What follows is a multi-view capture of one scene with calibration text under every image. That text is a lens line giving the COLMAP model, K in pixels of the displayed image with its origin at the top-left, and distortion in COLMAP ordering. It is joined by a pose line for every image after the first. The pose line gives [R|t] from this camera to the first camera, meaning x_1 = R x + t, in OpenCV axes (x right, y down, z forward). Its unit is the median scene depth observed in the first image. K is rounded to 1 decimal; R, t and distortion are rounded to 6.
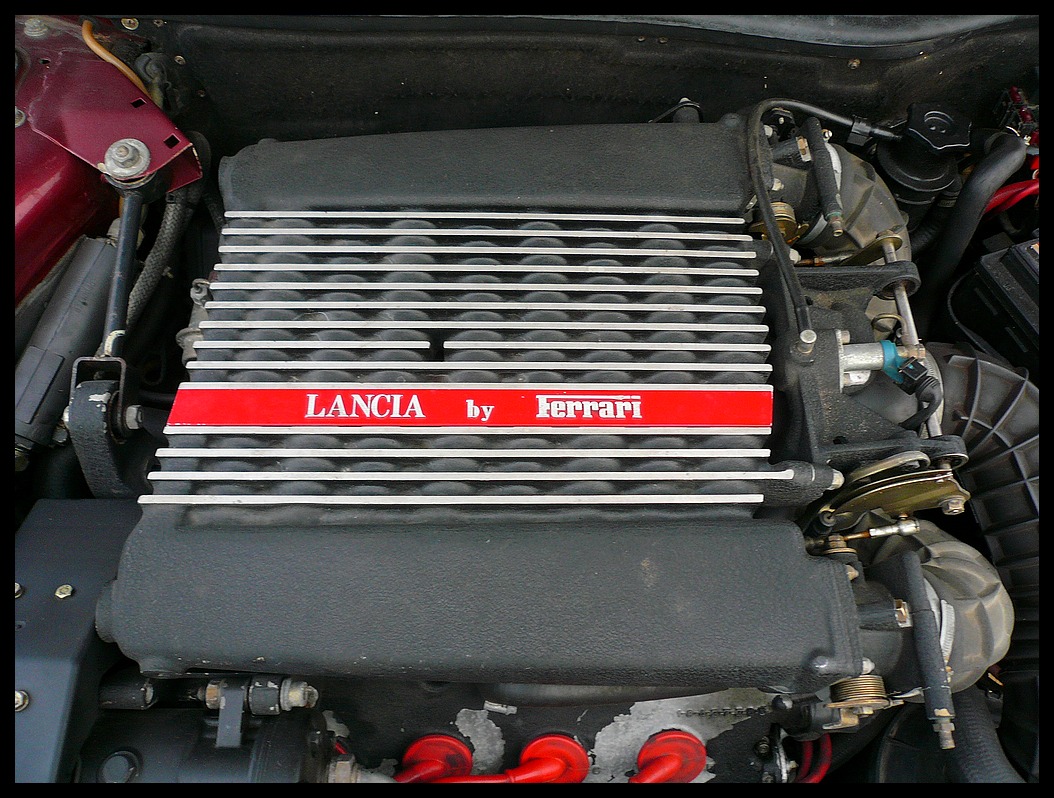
lens RADIAL K [[862.0, 0, 527.0], [0, 862.0, 399.0], [0, 0, 1]] dist [-0.138179, 0.168225]
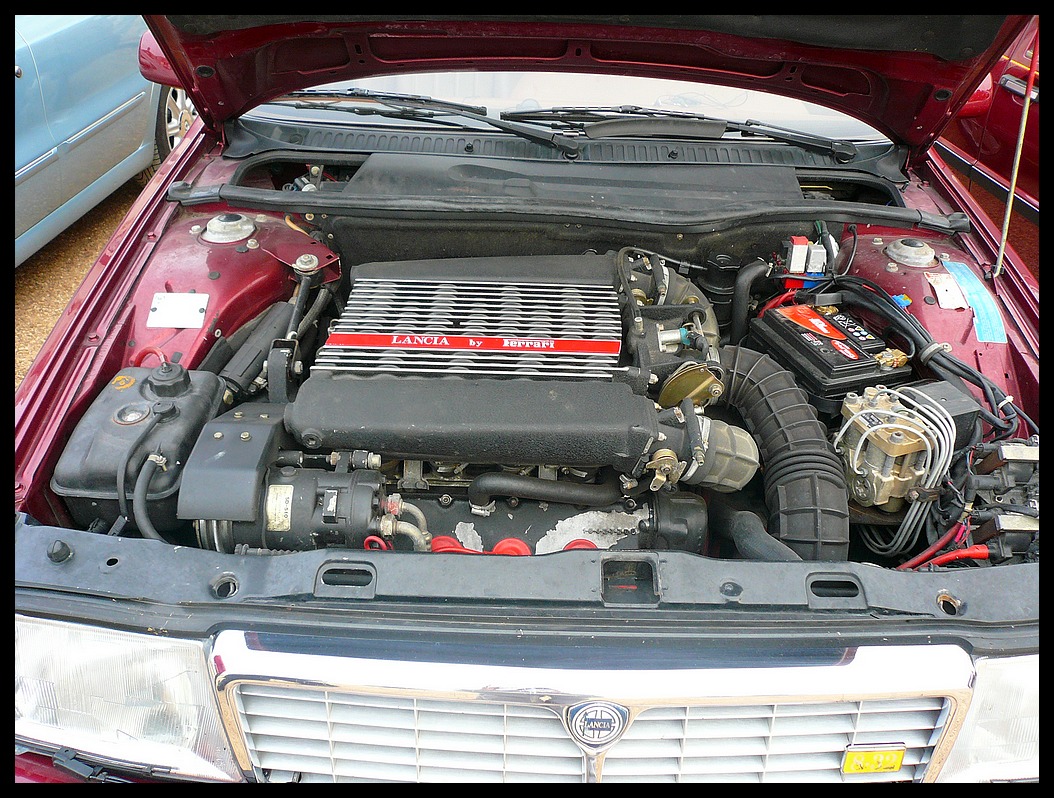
lens RADIAL K [[862.0, 0, 527.0], [0, 862.0, 399.0], [0, 0, 1]] dist [-0.138179, 0.168225]
pose [[0.999638, 0.003935, -0.026625, 0.118377], [-0.014759, 0.907386, -0.420038, 0.953524], [0.022507, 0.420279, 0.907116, -0.780542]]
